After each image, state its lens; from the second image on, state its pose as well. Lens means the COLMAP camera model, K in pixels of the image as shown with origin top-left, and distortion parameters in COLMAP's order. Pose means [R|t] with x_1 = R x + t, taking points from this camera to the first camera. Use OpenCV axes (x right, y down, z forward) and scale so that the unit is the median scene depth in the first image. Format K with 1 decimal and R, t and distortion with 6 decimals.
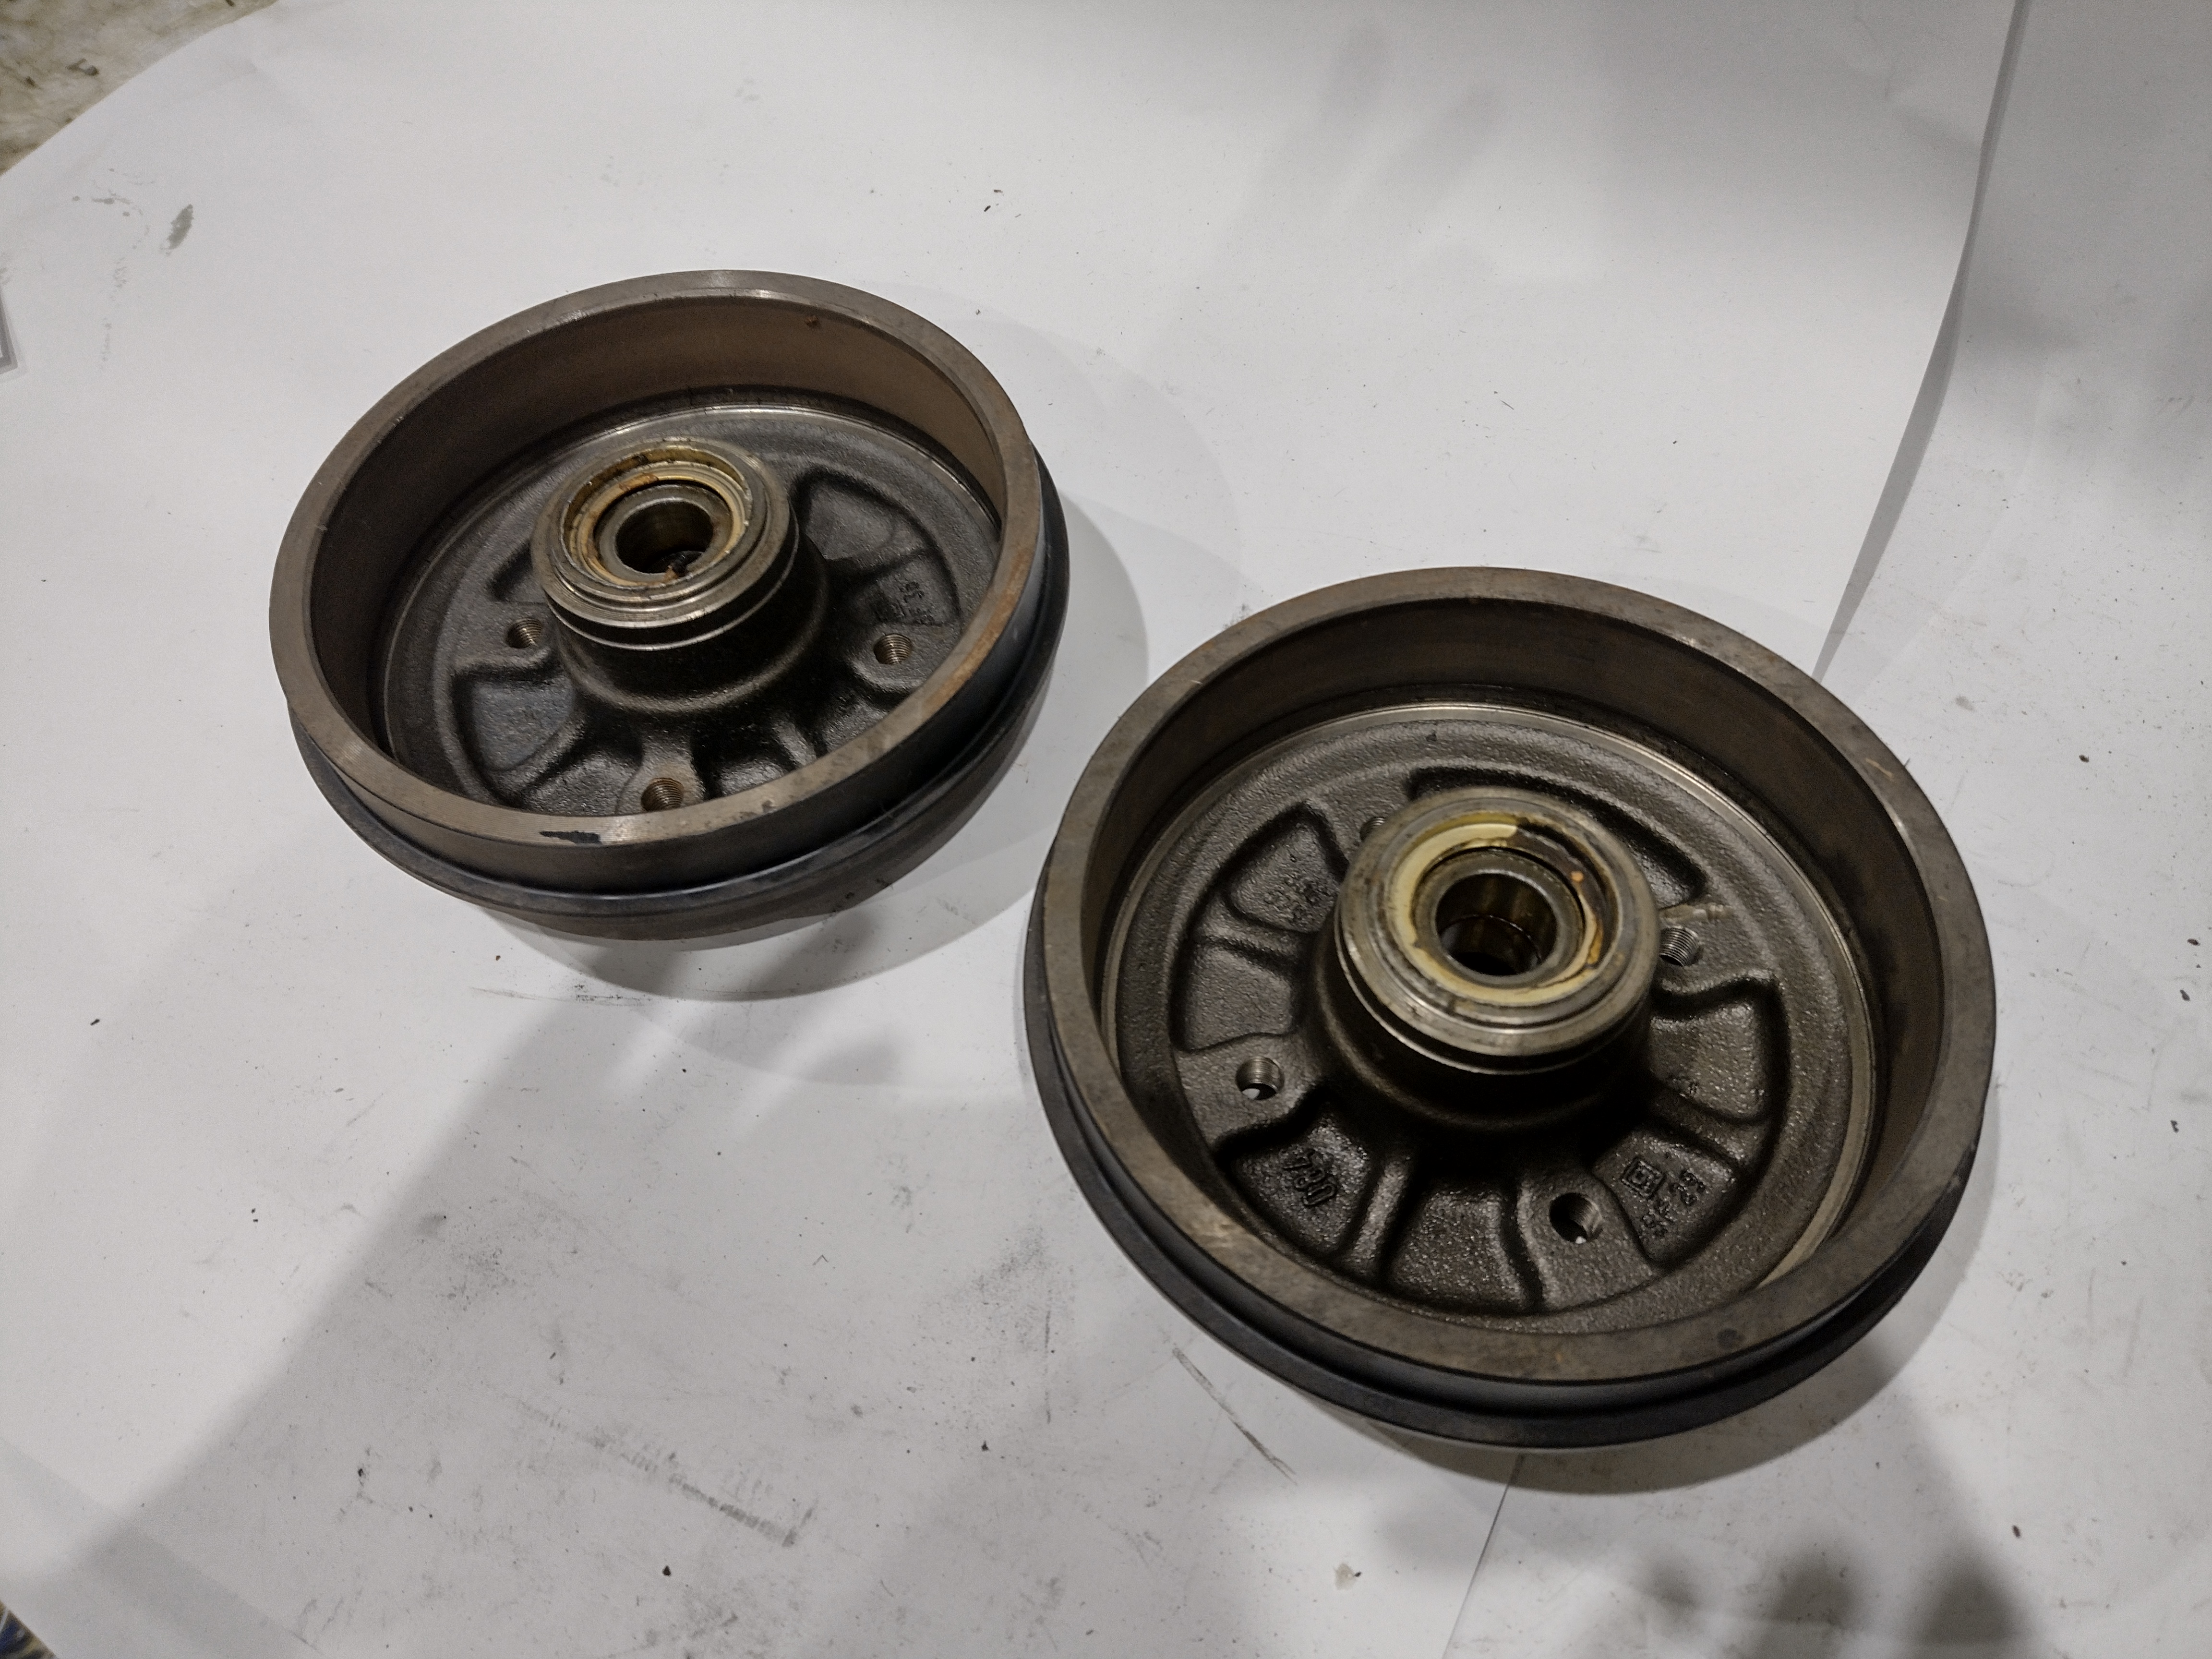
lens RADIAL K [[1644.7, 0, 1127.2], [0, 1644.7, 829.7], [0, 0, 1]] dist [0.035173, -0.070586]
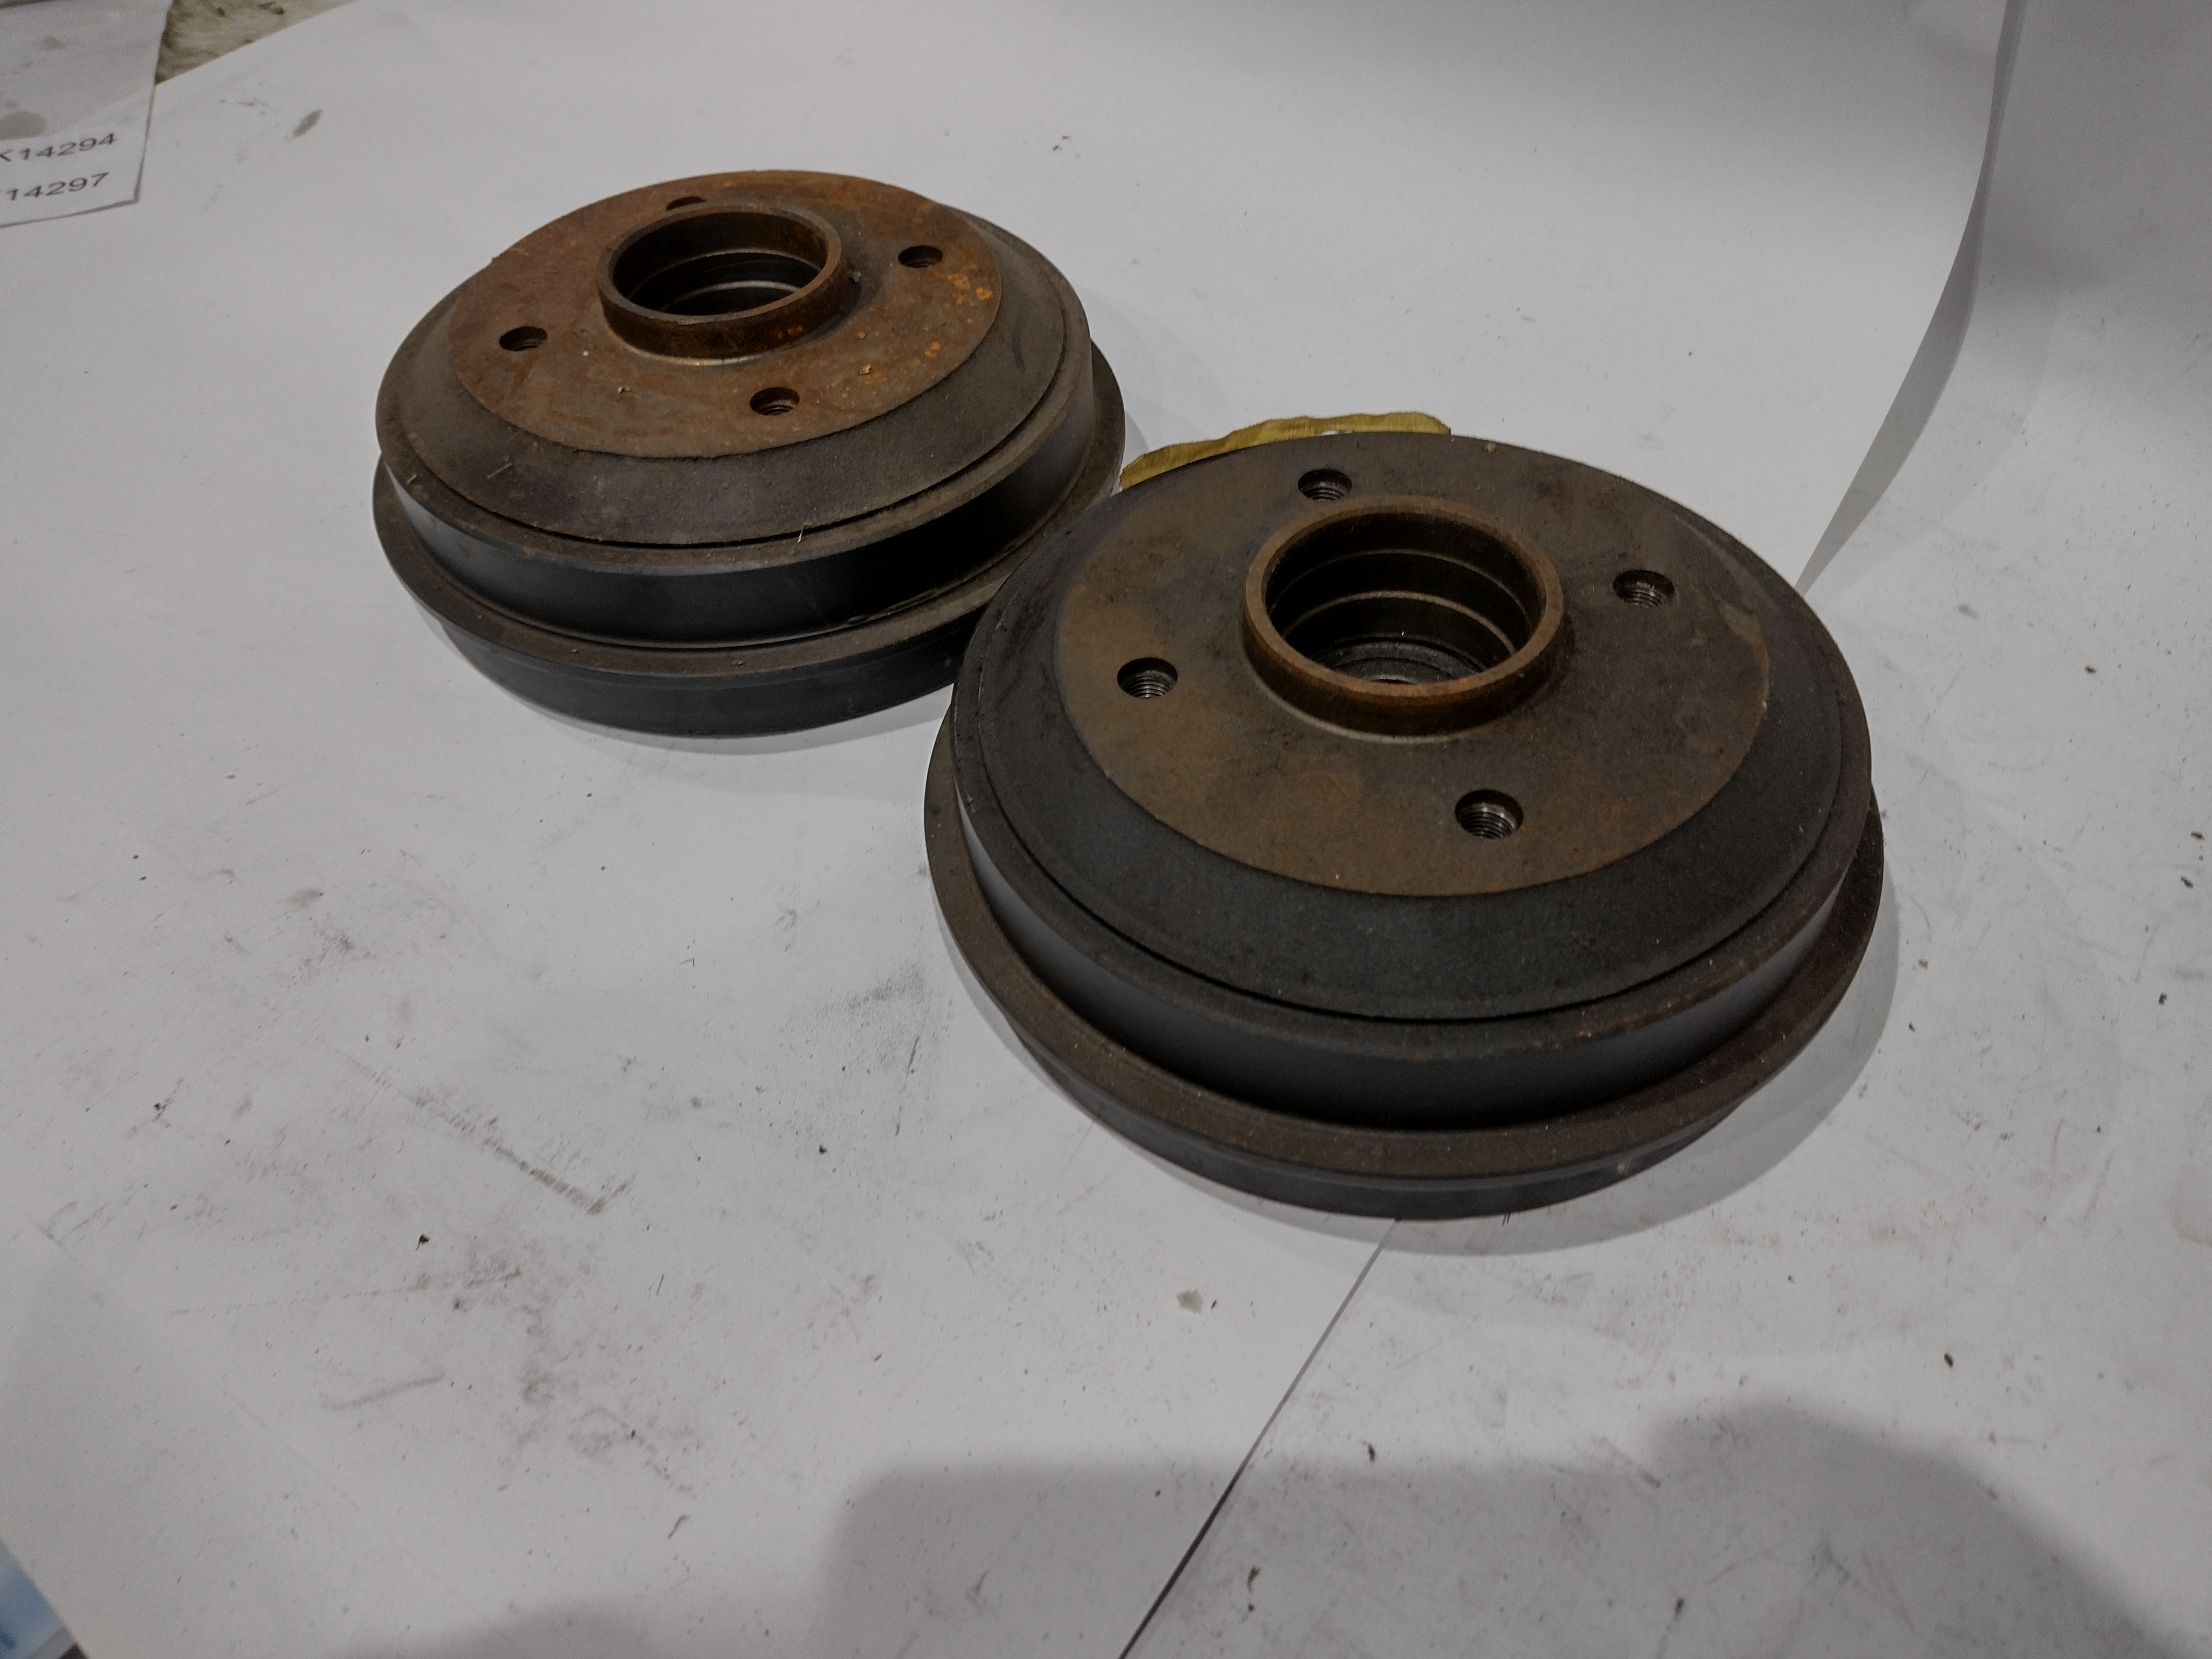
lens RADIAL K [[1644.7, 0, 1170.3], [0, 1644.7, 847.5], [0, 0, 1]] dist [0.035173, -0.070586]
pose [[0.993490, 0.102004, -0.050717, 0.134321], [-0.108515, 0.982883, -0.148879, 0.318285], [0.034662, 0.153413, 0.987554, 0.065308]]
